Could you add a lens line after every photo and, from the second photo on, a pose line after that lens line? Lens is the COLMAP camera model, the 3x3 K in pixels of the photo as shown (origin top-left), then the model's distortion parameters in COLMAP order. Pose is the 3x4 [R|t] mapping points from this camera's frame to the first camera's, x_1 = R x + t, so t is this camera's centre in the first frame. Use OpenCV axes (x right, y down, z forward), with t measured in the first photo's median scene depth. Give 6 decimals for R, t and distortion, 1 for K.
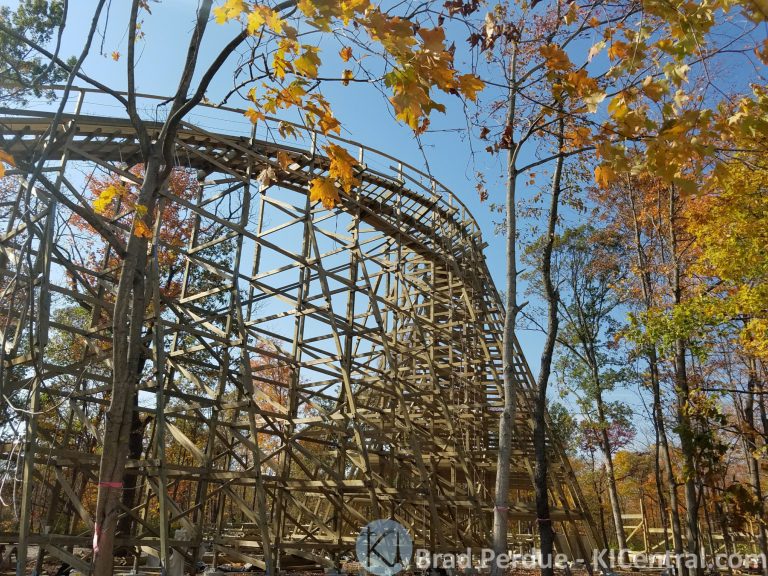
lens RADIAL K [[610.4, 0, 373.5], [0, 610.4, 284.8], [0, 0, 1]] dist [0.194997, -0.388096]
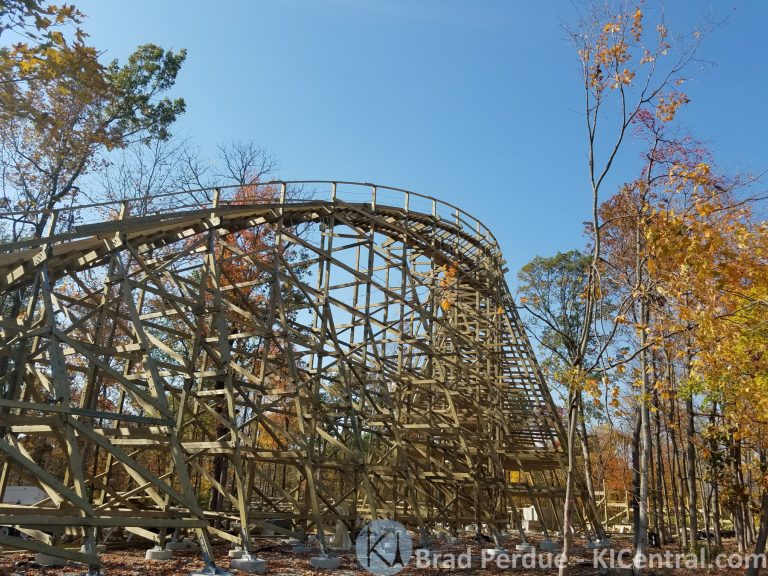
lens RADIAL K [[610.4, 0, 373.5], [0, 610.4, 284.8], [0, 0, 1]] dist [0.194997, -0.388096]
pose [[0.993031, 0.042691, 0.109847, -0.252381], [-0.048273, 0.997648, 0.048665, -0.102292], [-0.107511, -0.053629, 0.992756, -0.199358]]
